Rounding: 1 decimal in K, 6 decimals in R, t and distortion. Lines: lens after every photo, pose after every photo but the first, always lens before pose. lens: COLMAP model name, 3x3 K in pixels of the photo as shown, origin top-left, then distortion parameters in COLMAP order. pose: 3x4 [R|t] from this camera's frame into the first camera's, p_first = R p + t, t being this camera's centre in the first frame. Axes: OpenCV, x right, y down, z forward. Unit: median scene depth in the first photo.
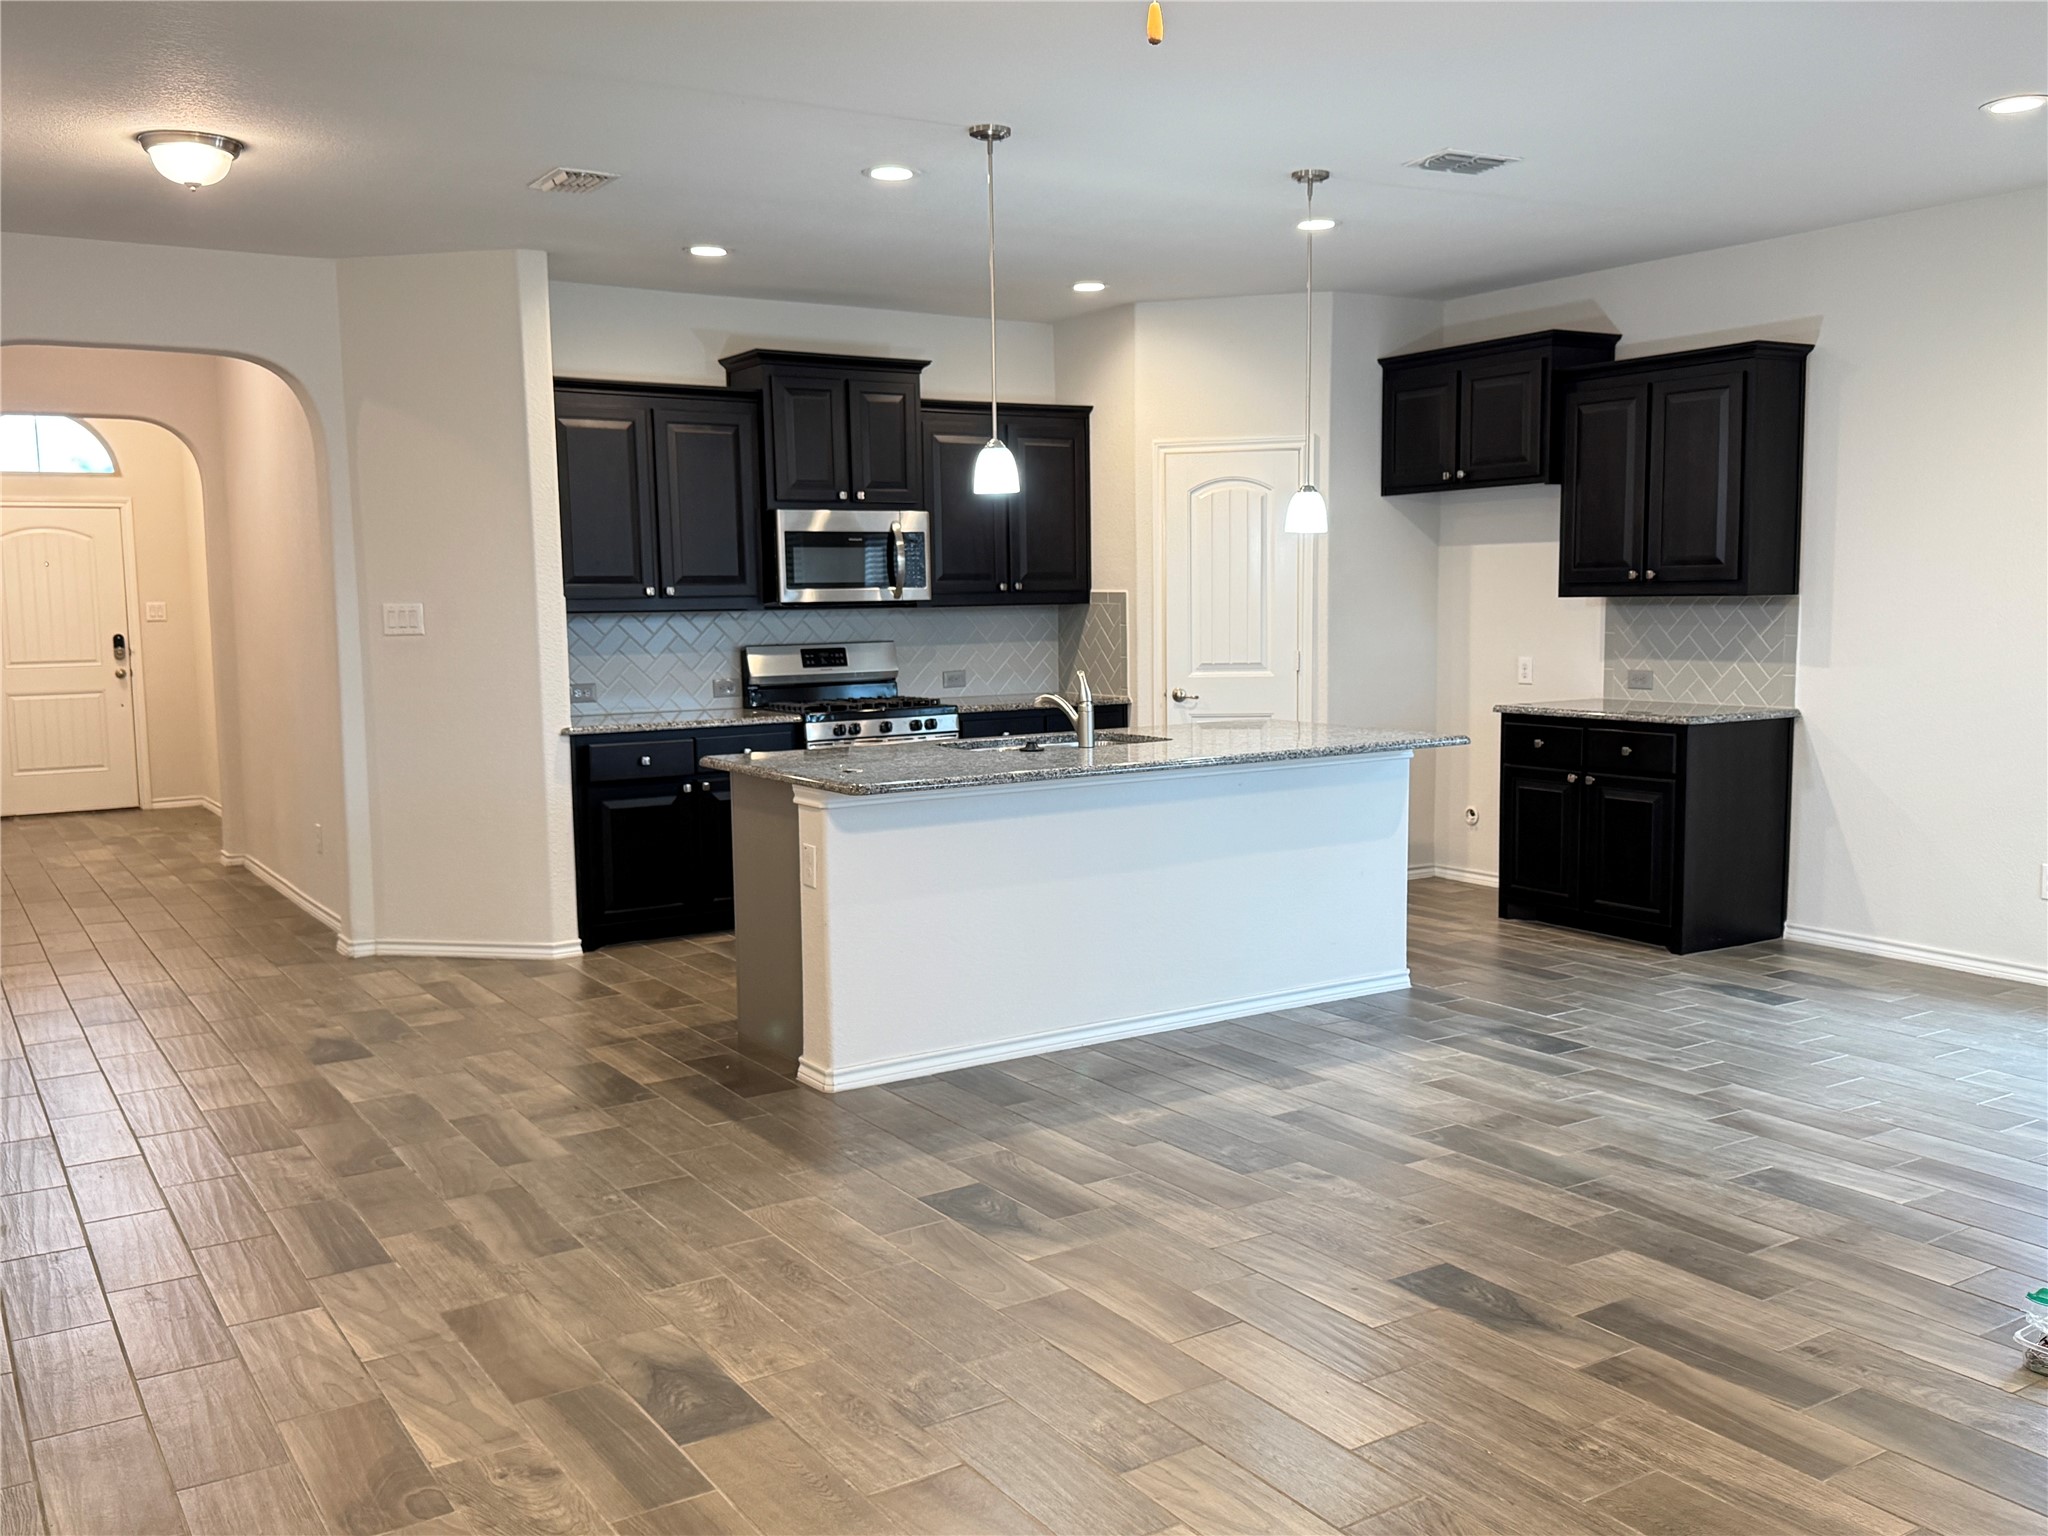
lens RADIAL K [[1757.6, 0, 1031.6], [0, 1757.6, 771.0], [0, 0, 1]] dist [0.095692, -0.059714]
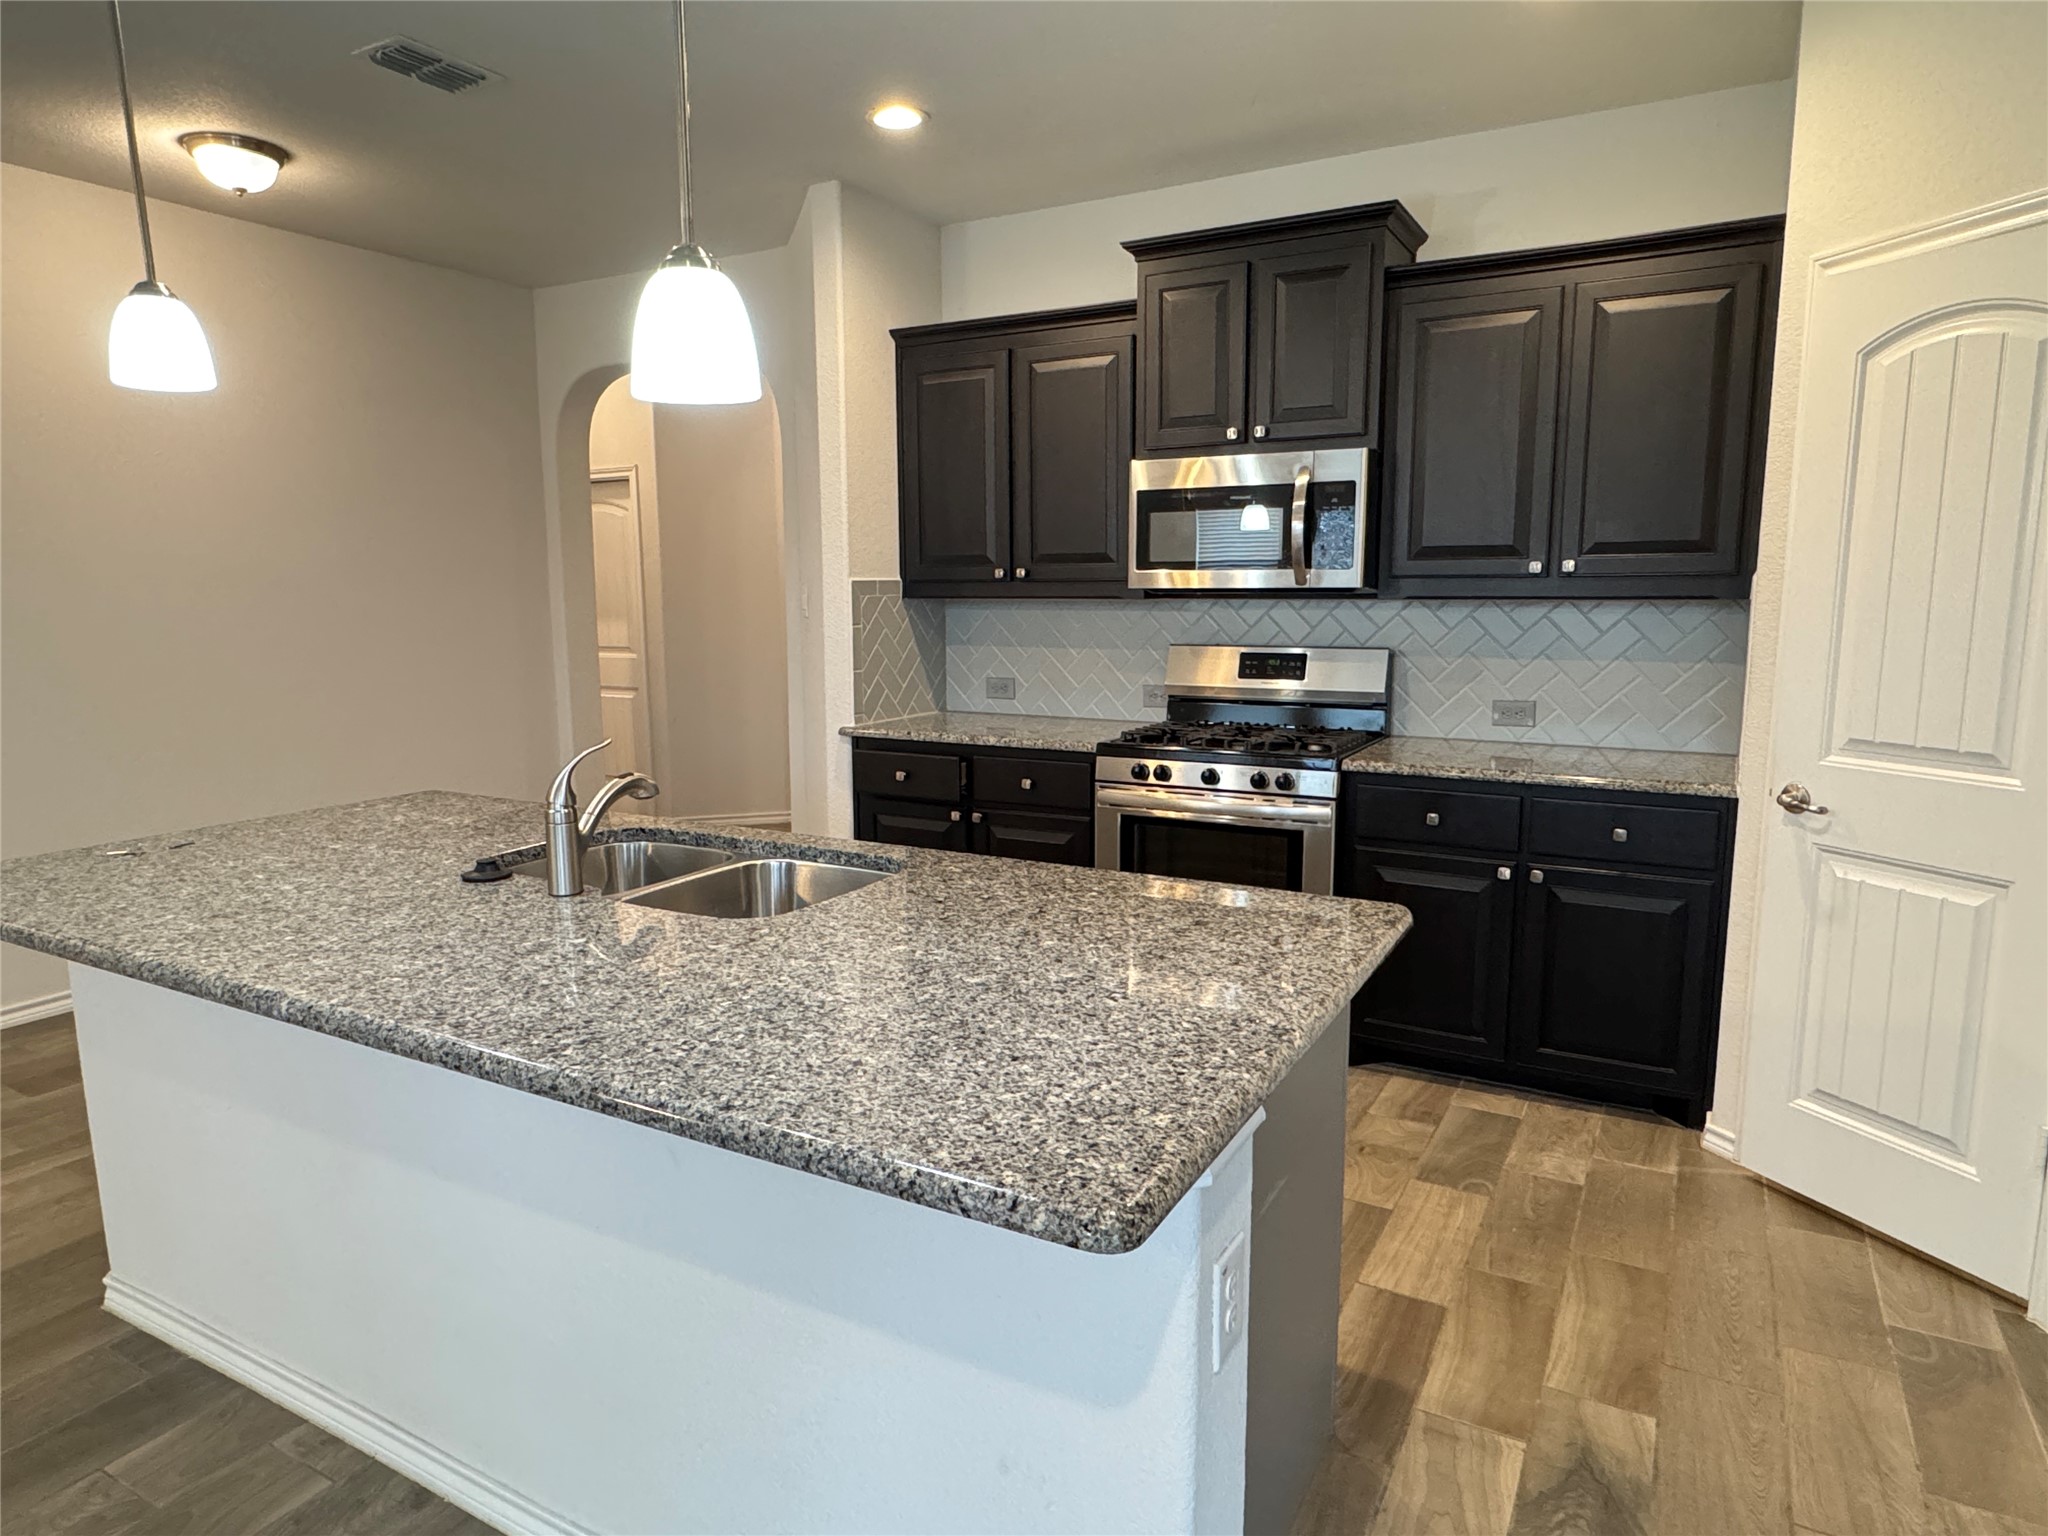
lens RADIAL K [[1229.3, 0, 1013.9], [0, 1229.3, 769.9], [0, 0, 1]] dist [-0.002445, 0.000267]
pose [[0.472132, 0.144718, -0.869568, 0.300531], [-0.093009, 0.989104, 0.114112, -0.076579], [0.876607, 0.027002, 0.480448, 0.729817]]
